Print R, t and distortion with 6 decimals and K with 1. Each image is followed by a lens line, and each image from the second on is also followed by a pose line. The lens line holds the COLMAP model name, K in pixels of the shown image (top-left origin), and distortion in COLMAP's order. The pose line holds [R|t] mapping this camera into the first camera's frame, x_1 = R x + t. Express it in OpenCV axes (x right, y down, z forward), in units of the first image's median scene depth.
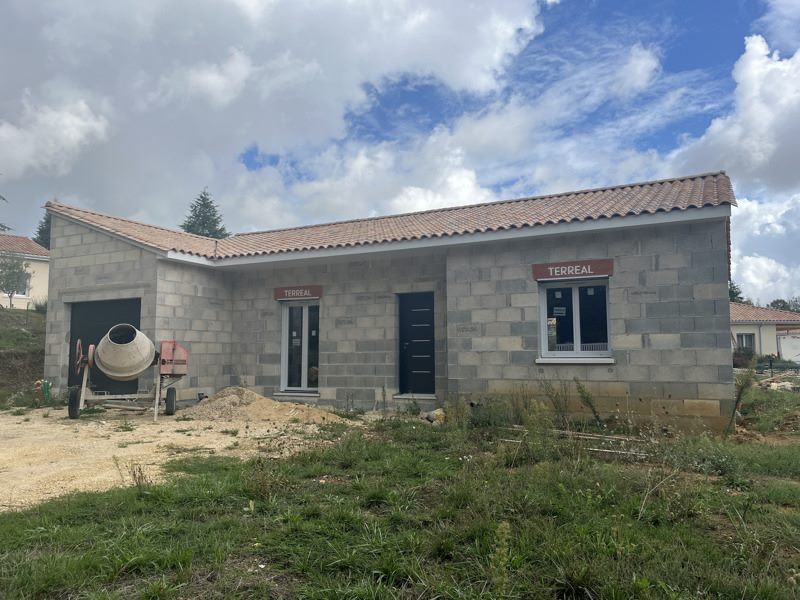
lens RADIAL K [[631.5, 0, 400.0], [0, 631.5, 300.0], [0, 0, 1]] dist [0.096732, -0.122090]
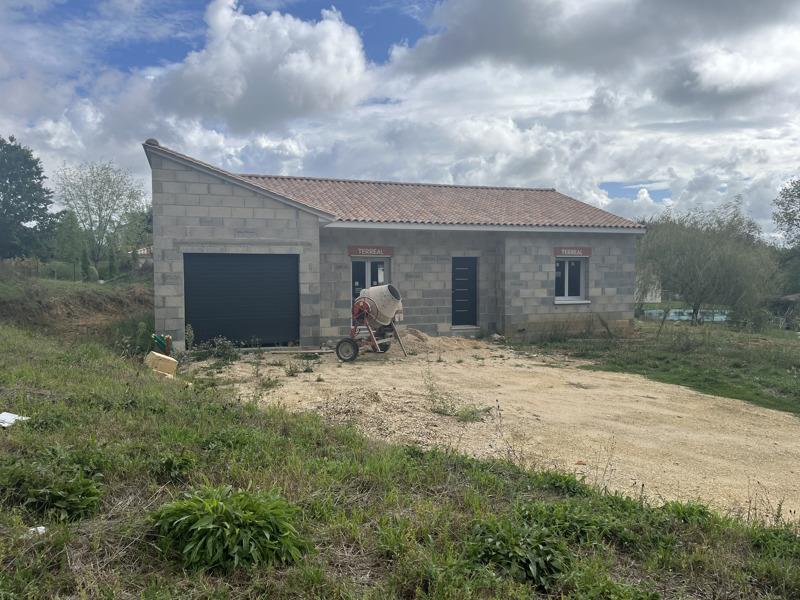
lens RADIAL K [[631.5, 0, 400.0], [0, 631.5, 300.0], [0, 0, 1]] dist [0.096732, -0.122090]
pose [[0.662146, -0.030310, 0.748762, -1.137458], [-0.067607, 0.992691, 0.099971, -0.047891], [-0.746319, -0.116816, 0.655257, 0.140616]]
